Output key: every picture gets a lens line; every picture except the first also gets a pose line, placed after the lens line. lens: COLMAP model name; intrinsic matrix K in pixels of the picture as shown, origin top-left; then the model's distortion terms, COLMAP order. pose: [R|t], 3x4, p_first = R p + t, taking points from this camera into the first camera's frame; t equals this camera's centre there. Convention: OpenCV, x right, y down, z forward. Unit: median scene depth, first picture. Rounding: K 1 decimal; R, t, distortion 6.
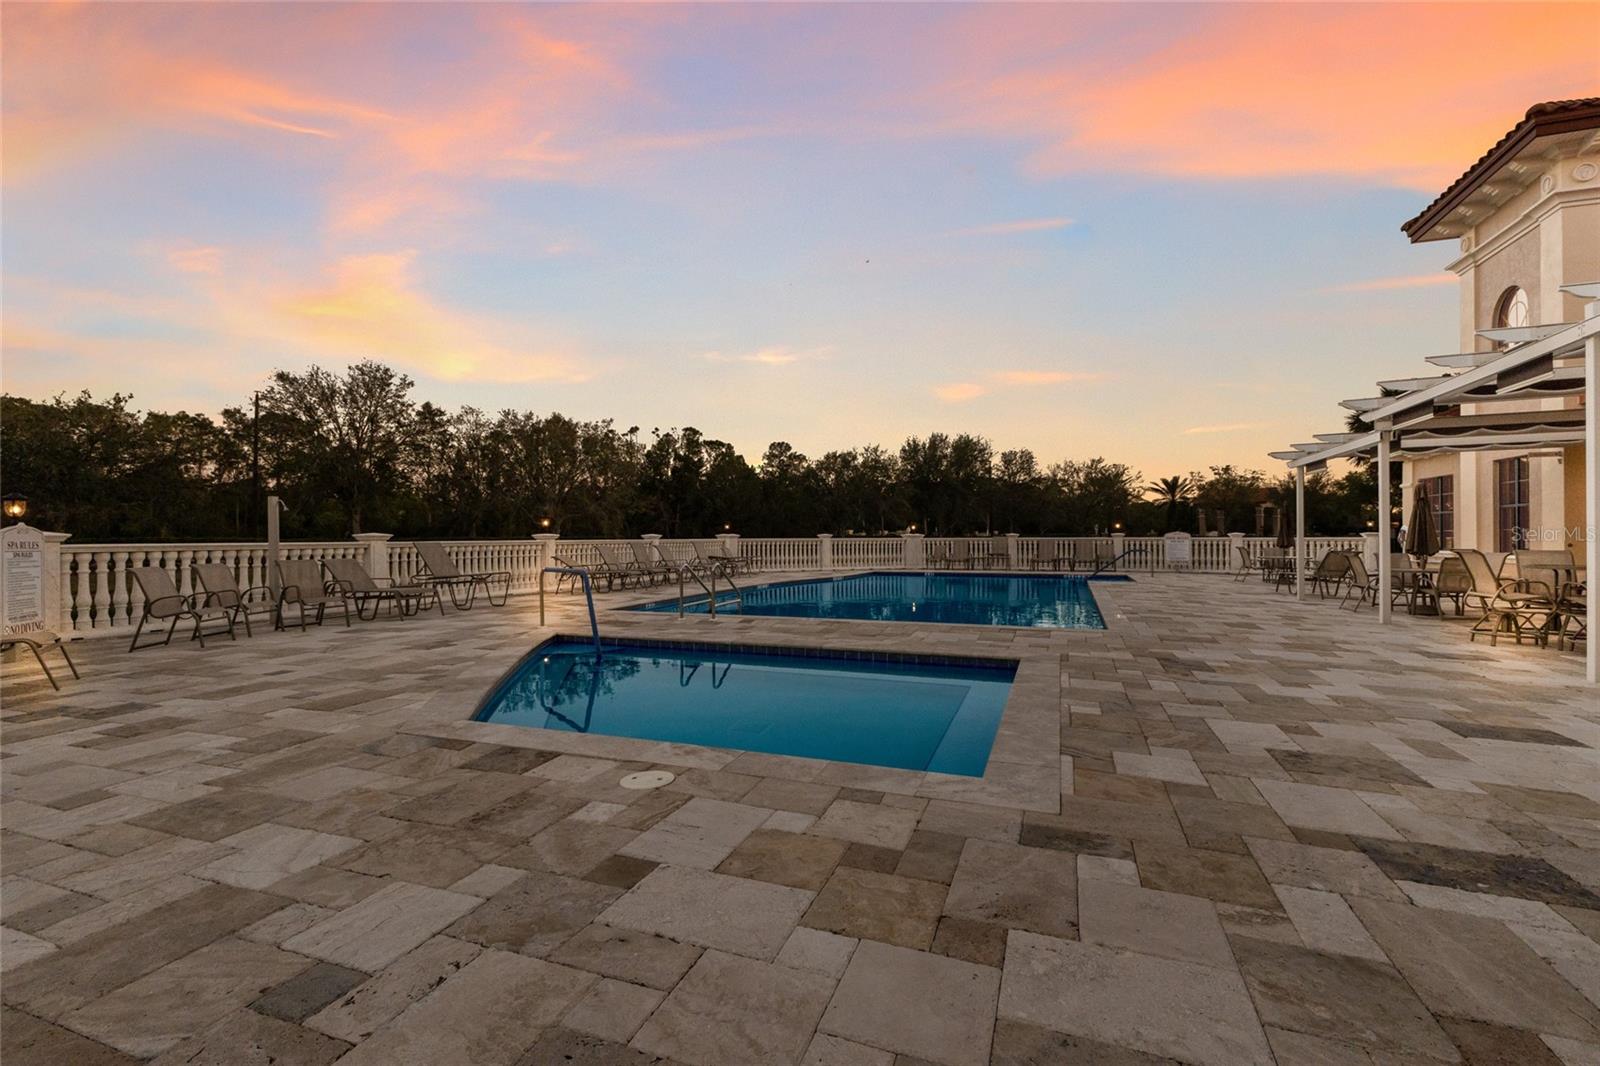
lens RADIAL K [[686.7, 0, 812.0], [0, 686.7, 535.1], [0, 0, 1]] dist [0.006759, -0.001127]
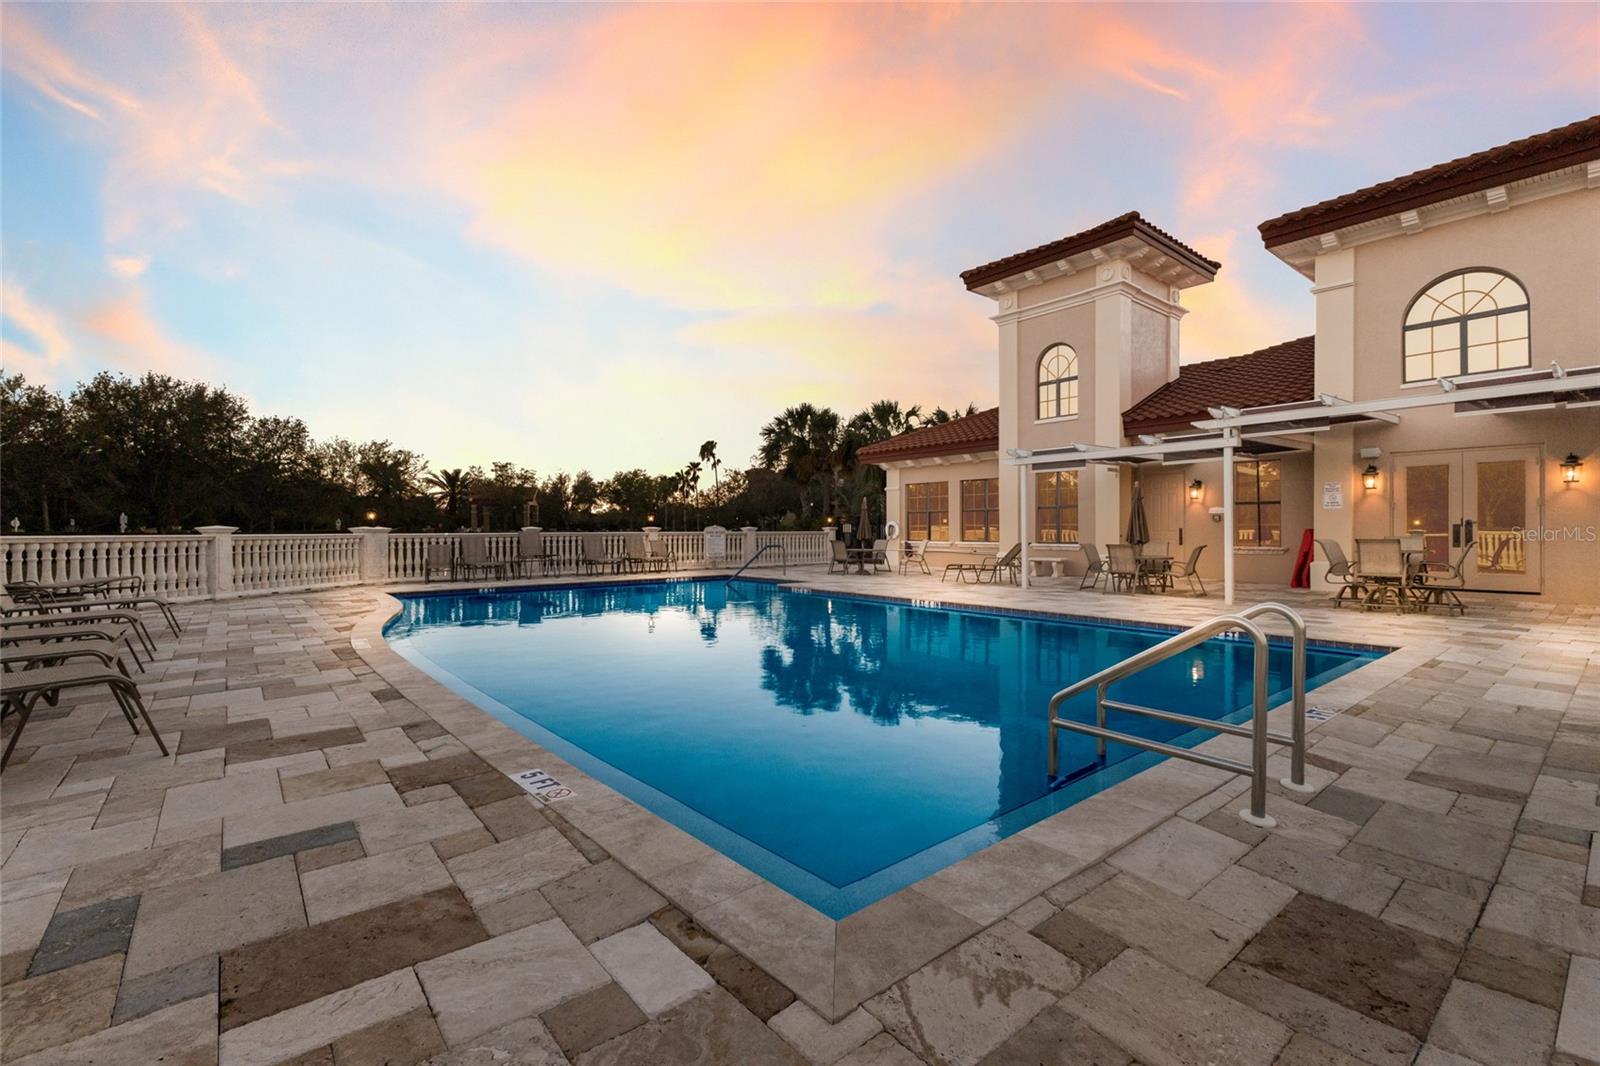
lens RADIAL K [[686.7, 0, 791.1], [0, 686.7, 525.9], [0, 0, 1]] dist [0.006759, -0.001127]
pose [[0.514428, 0.008329, 0.857493, -0.087256], [-0.001864, 0.999961, -0.008594, 0.001074], [-0.857532, 0.002822, 0.514423, 0.172592]]
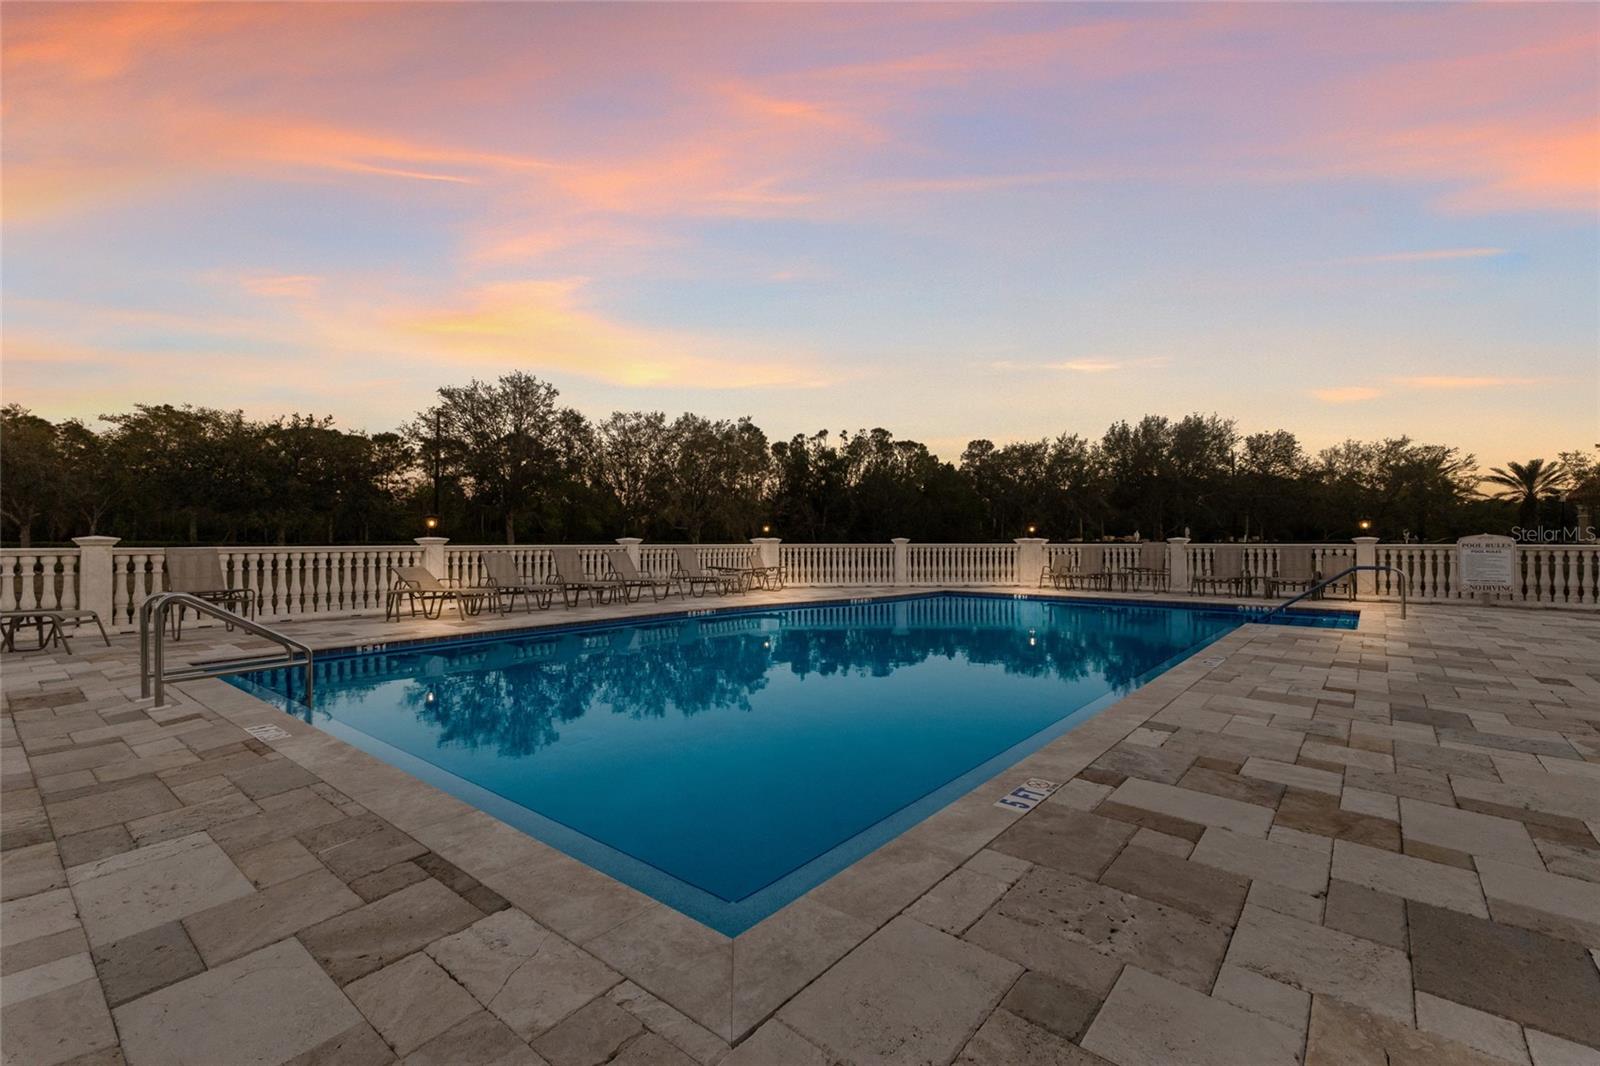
lens RADIAL K [[686.7, 0, 797.7], [0, 686.7, 556.6], [0, 0, 1]] dist [0.006759, -0.001127]
pose [[0.942640, 0.011225, -0.333621, 0.074295], [-0.003311, 0.999700, 0.024282, 0.000098], [0.333793, -0.021785, 0.942394, 0.103620]]
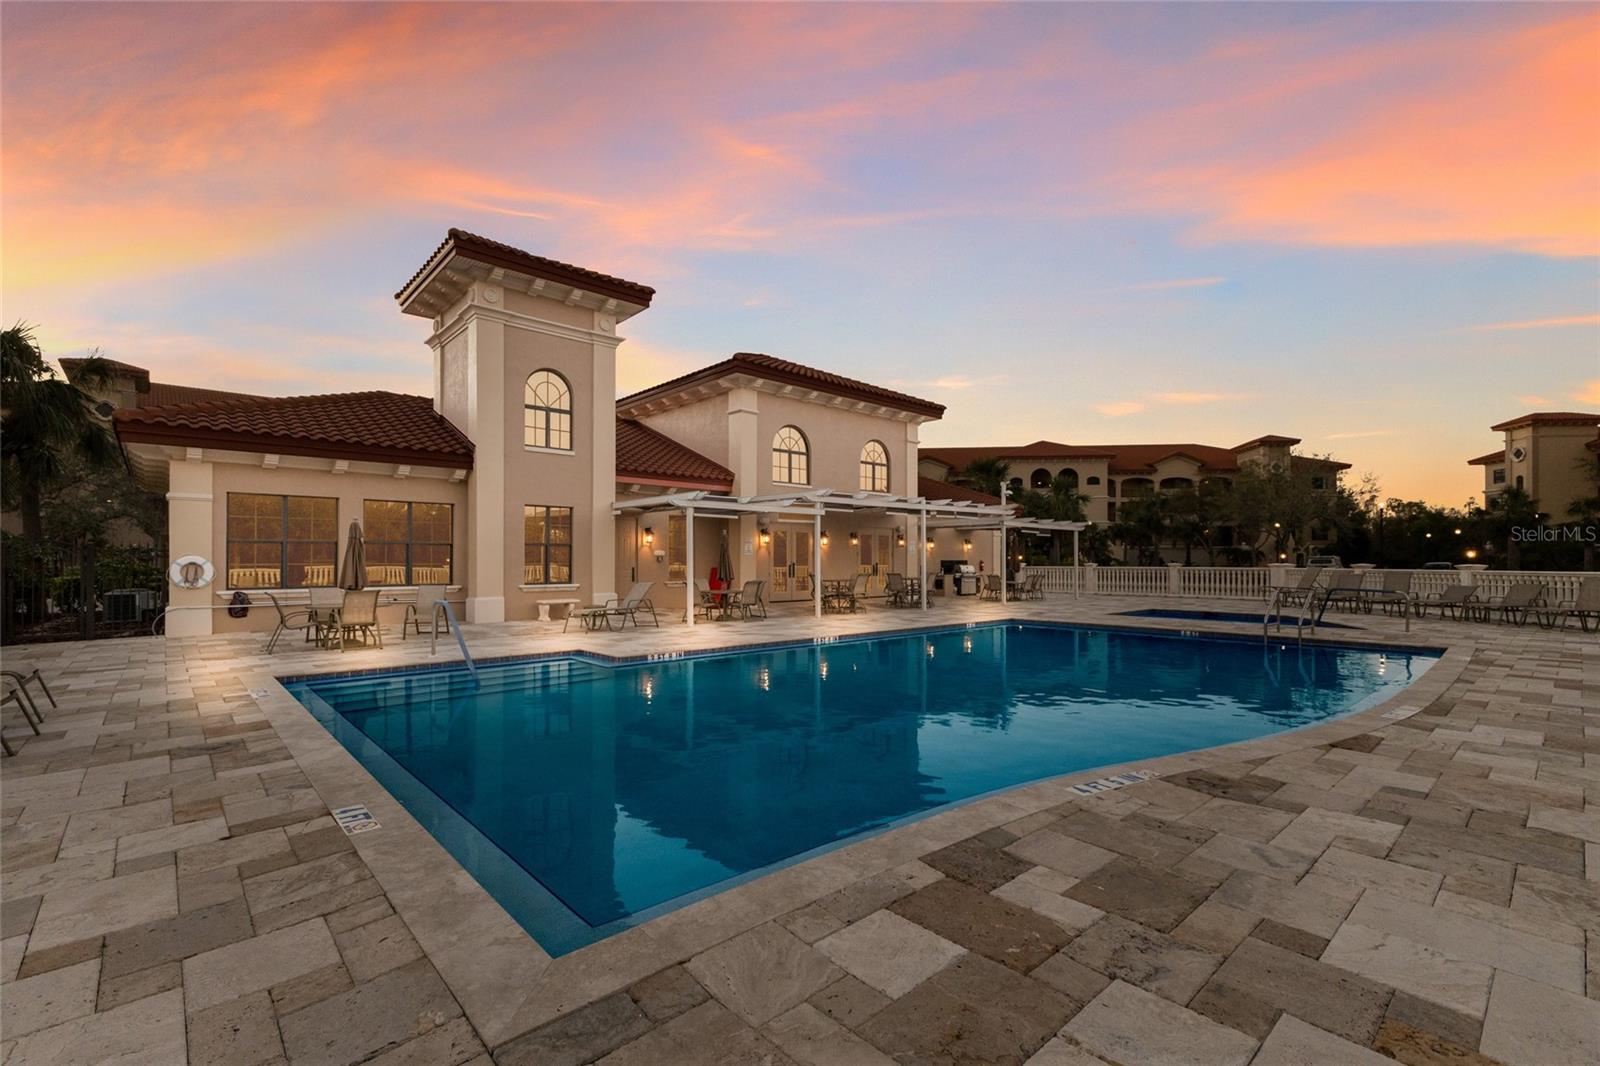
lens RADIAL K [[686.7, 0, 804.7], [0, 686.7, 558.0], [0, 0, 1]] dist [0.006759, -0.001127]
pose [[-0.886090, 0.007213, 0.463457, 0.008251], [0.004068, 0.999961, -0.007784, -0.001972], [-0.463496, -0.005012, -0.886085, 0.427018]]
